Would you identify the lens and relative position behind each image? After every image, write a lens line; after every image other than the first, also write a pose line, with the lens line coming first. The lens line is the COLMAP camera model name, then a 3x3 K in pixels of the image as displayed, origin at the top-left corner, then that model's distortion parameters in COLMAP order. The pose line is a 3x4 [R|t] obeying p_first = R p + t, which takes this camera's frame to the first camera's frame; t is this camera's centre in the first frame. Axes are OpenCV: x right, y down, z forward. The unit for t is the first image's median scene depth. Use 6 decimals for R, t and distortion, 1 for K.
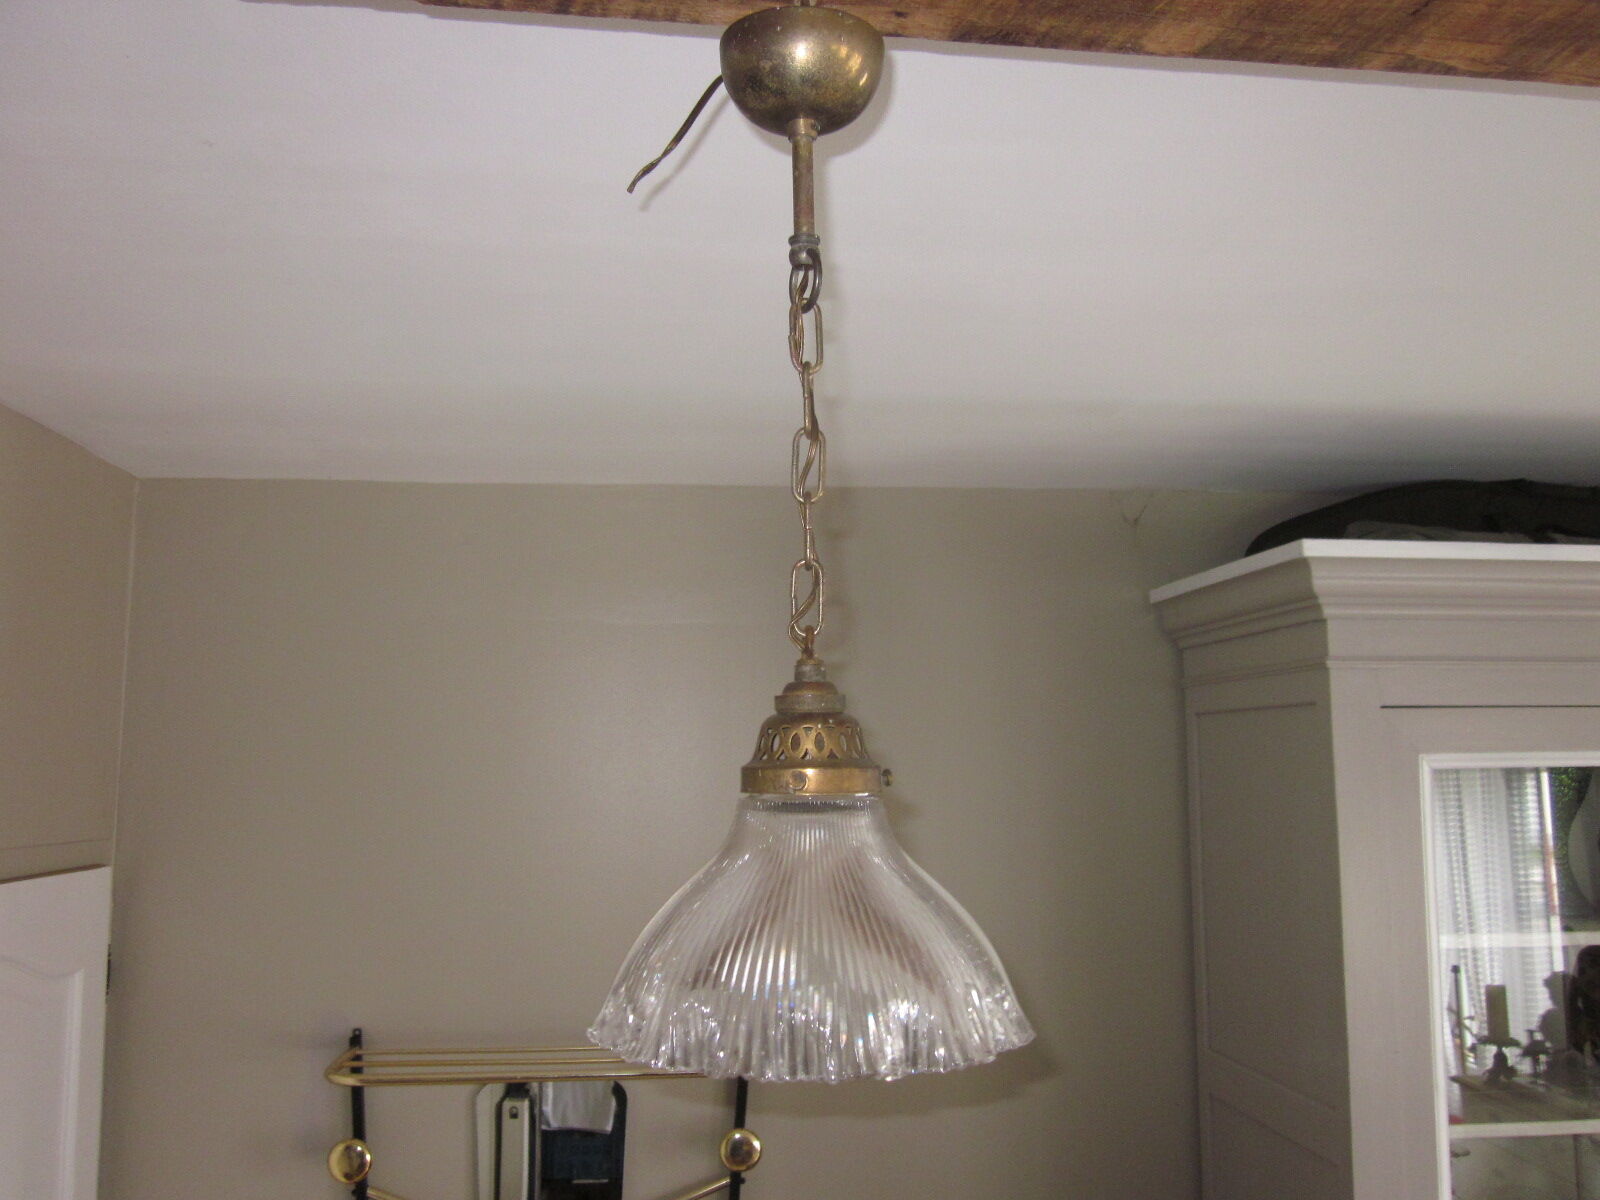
lens RADIAL K [[1321.4, 0, 800.1], [0, 1321.4, 590.3], [0, 0, 1]] dist [-0.050596, 0.028365]
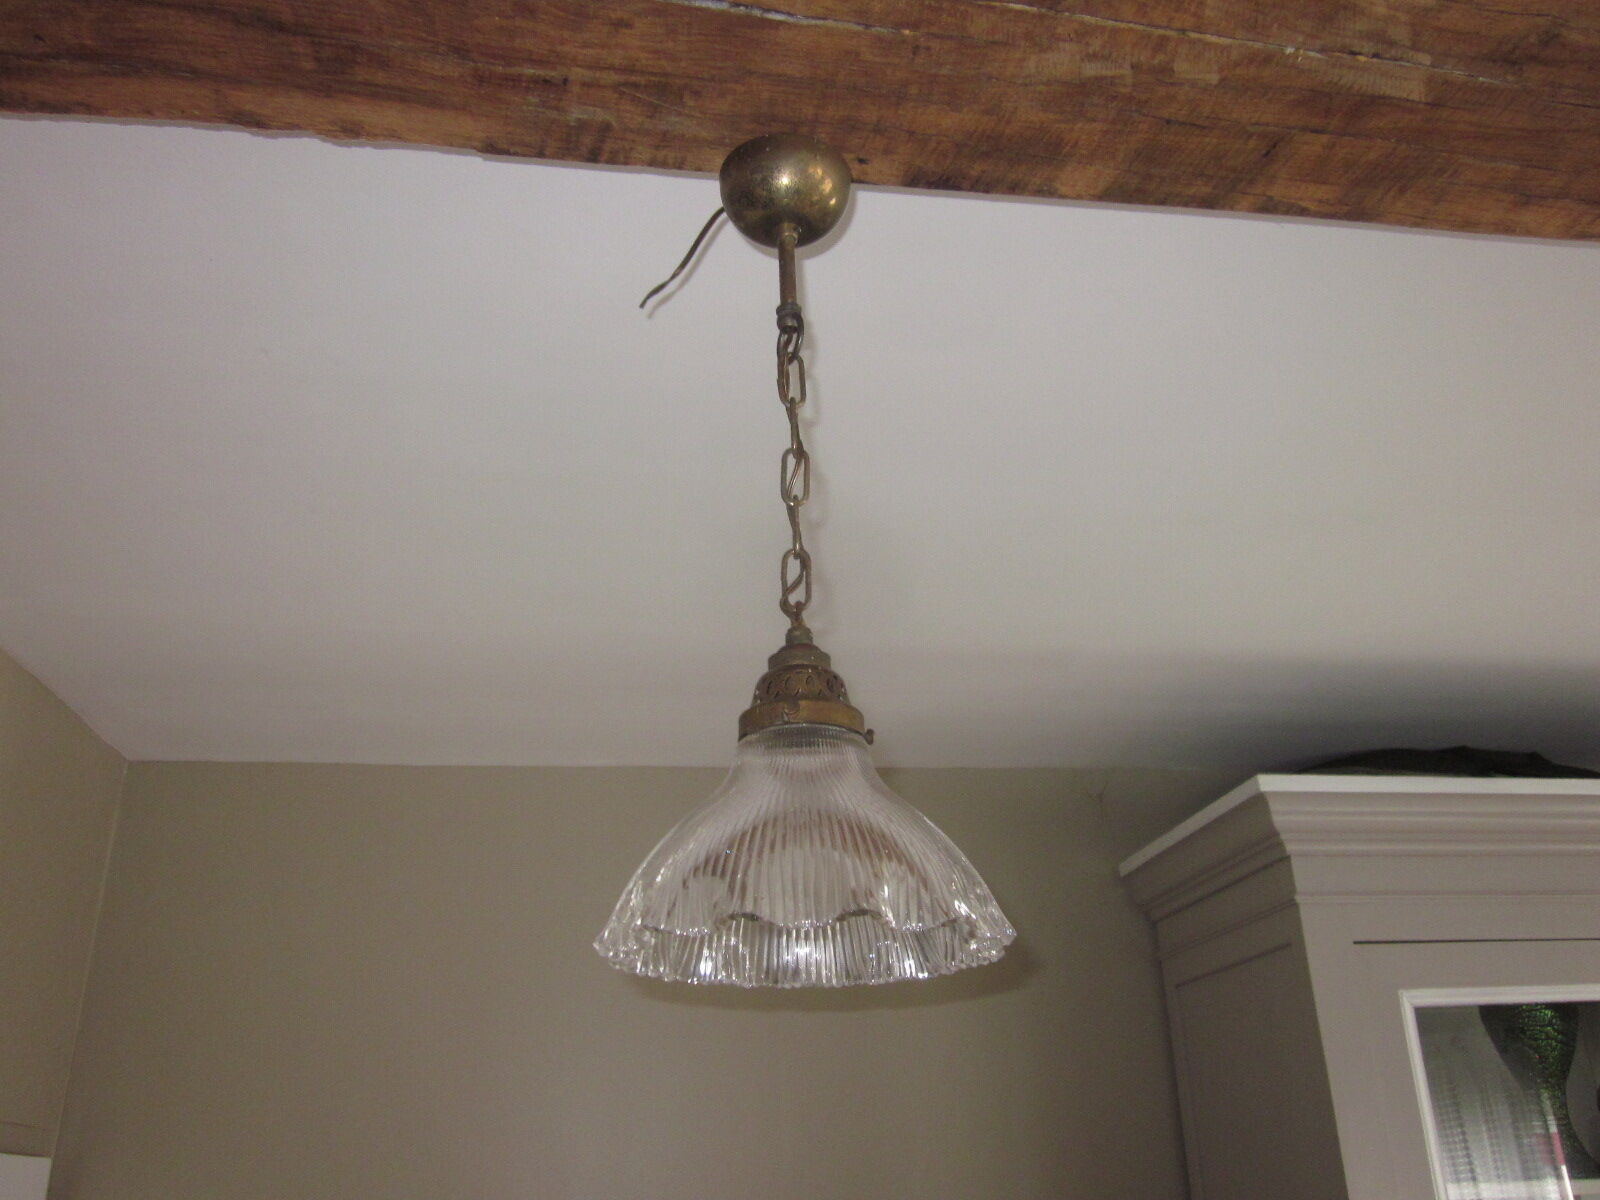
lens RADIAL K [[1321.4, 0, 794.9], [0, 1321.4, 598.9], [0, 0, 1]] dist [-0.050596, 0.028365]
pose [[0.999711, -0.007879, 0.022713, -0.020267], [0.014142, 0.956761, -0.290532, 0.328558], [-0.019442, 0.290769, 0.956596, -0.085209]]
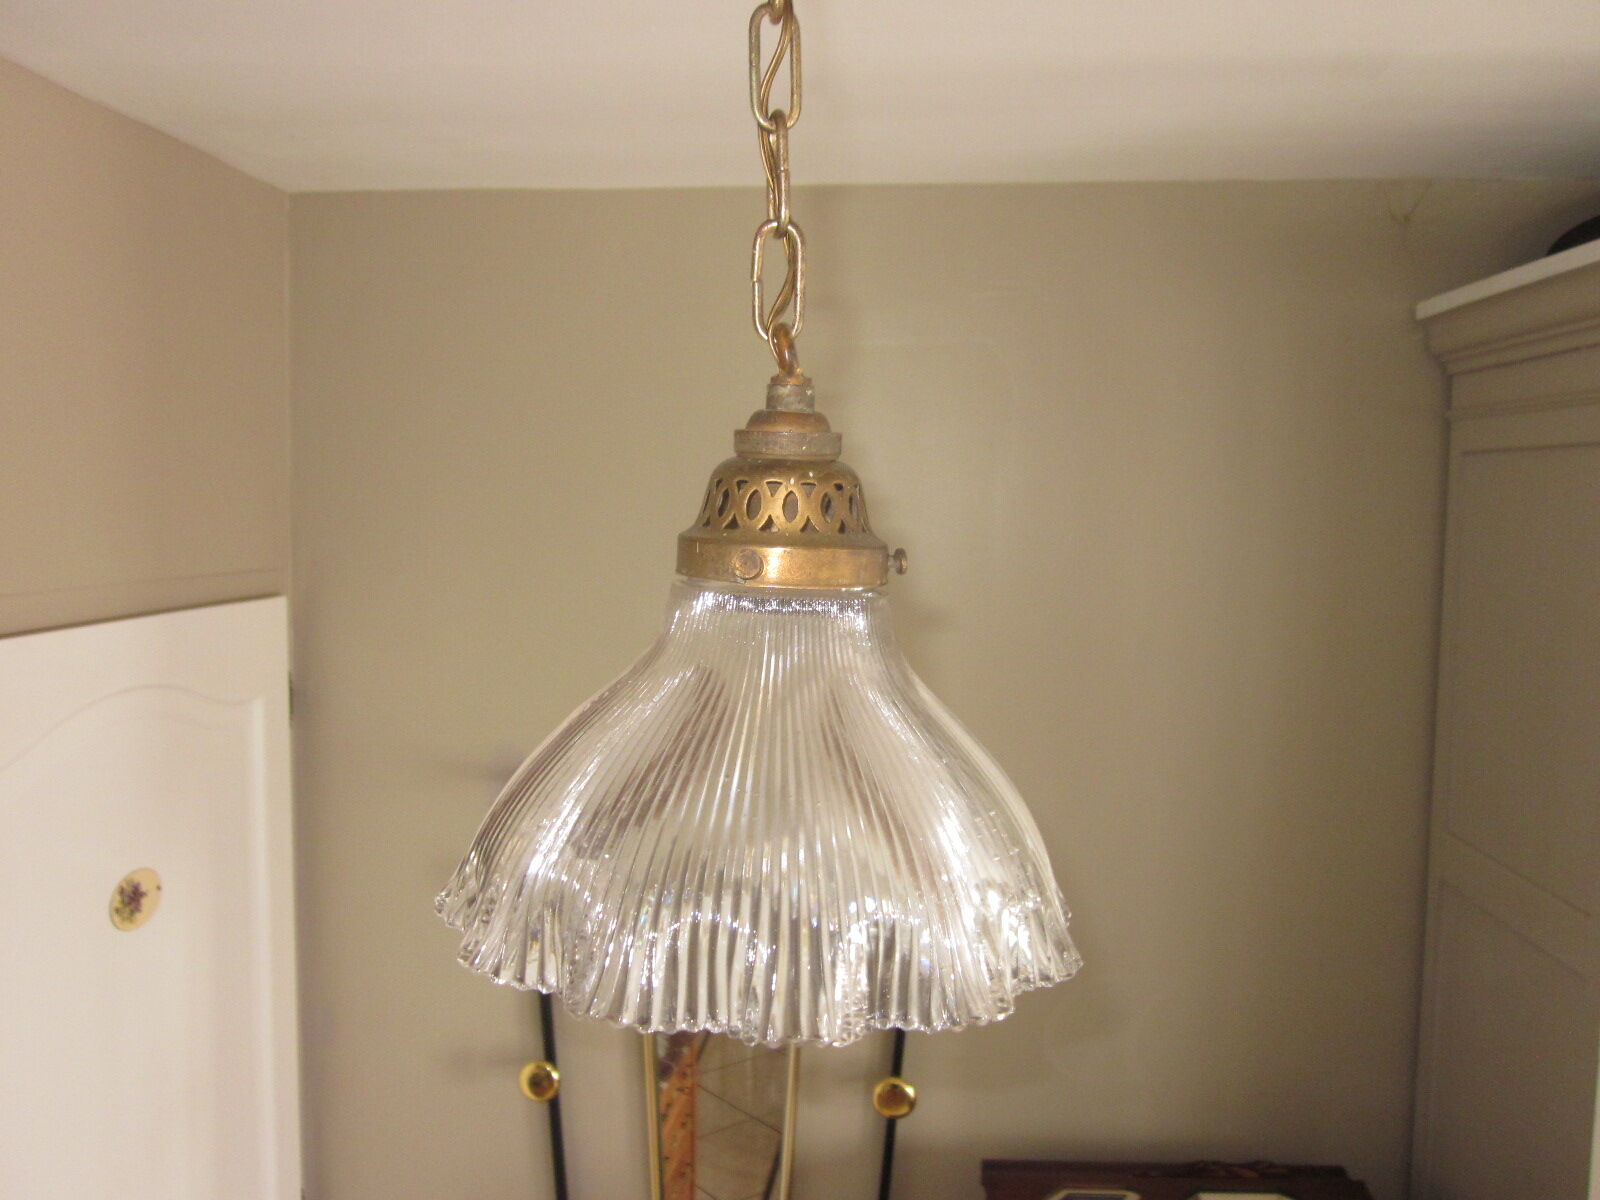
lens RADIAL K [[1321.4, 0, 803.7], [0, 1321.4, 606.8], [0, 0, 1]] dist [-0.050596, 0.028365]
pose [[0.983775, 0.030770, -0.176750, 0.120464], [0.008142, 0.976510, 0.215317, 0.021121], [0.179224, -0.213263, 0.960415, 0.323414]]
